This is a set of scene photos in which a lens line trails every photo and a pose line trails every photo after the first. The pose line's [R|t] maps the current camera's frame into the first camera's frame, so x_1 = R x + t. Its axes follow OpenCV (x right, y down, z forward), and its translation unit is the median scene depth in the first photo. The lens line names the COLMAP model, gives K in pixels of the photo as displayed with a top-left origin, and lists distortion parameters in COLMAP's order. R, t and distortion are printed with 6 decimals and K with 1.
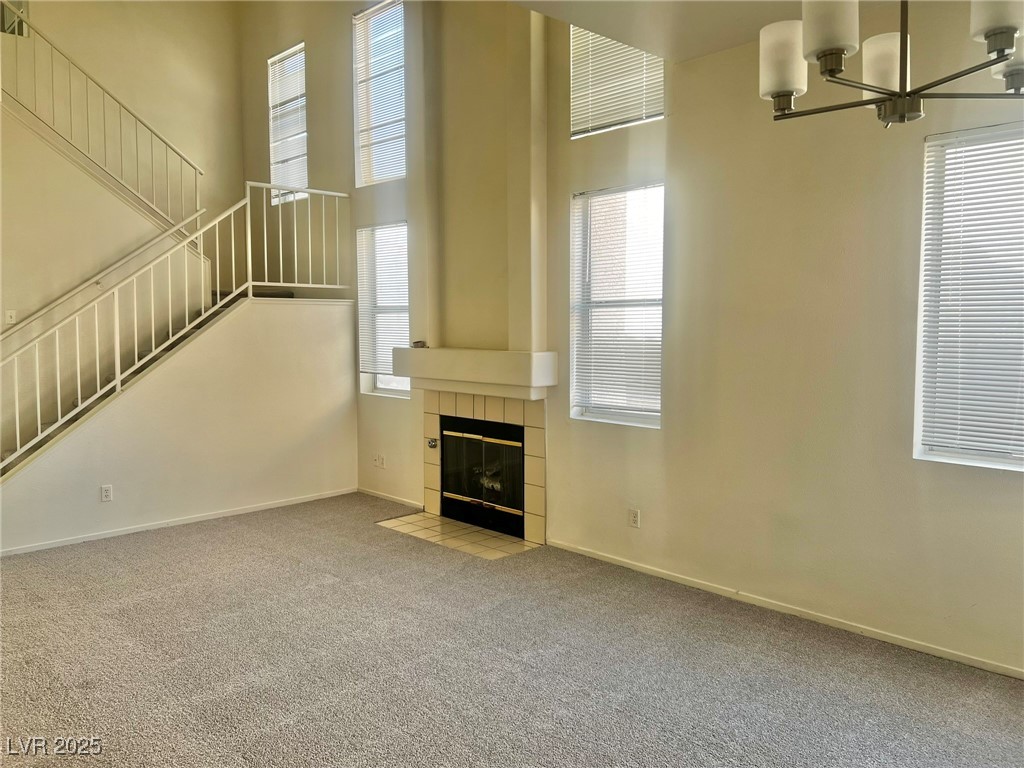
lens RADIAL K [[935.5, 0, 511.6], [0, 935.5, 384.6], [0, 0, 1]] dist [-0.001701, -0.005916]
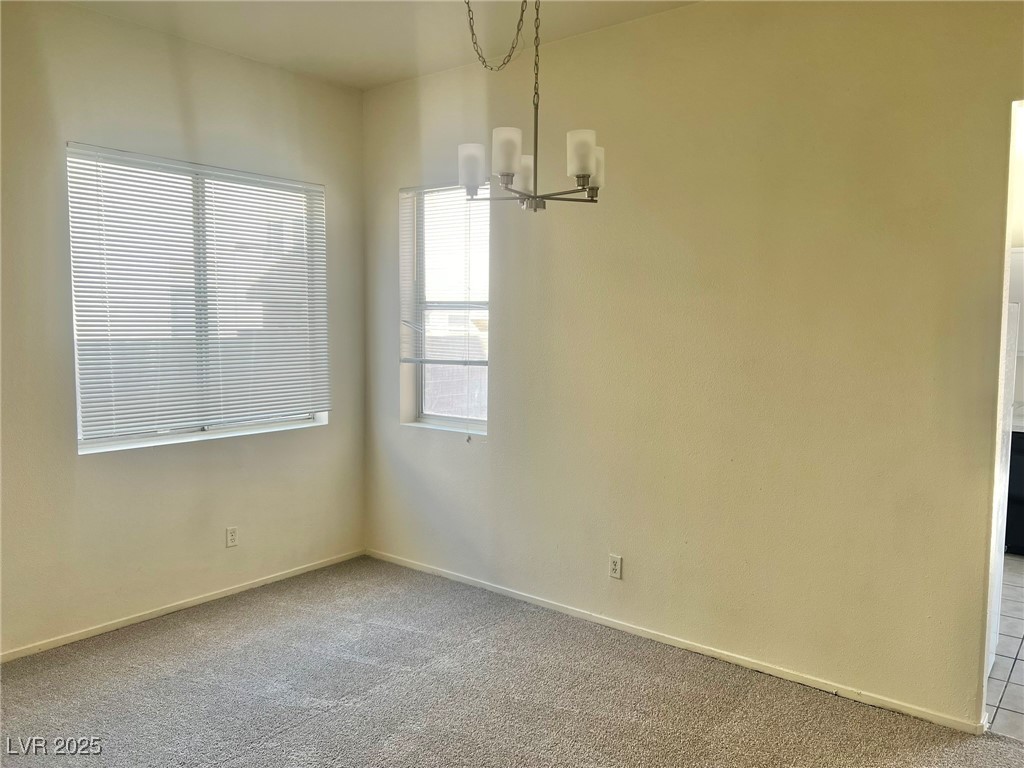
lens RADIAL K [[786.6, 0, 511.3], [0, 786.6, 381.0], [0, 0, 1]] dist [0.055045, -0.061255]
pose [[-0.214720, -0.068138, 0.974296, -0.545208], [0.065412, 0.994320, 0.083955, -0.046121], [-0.974483, 0.081758, -0.209044, 0.746387]]
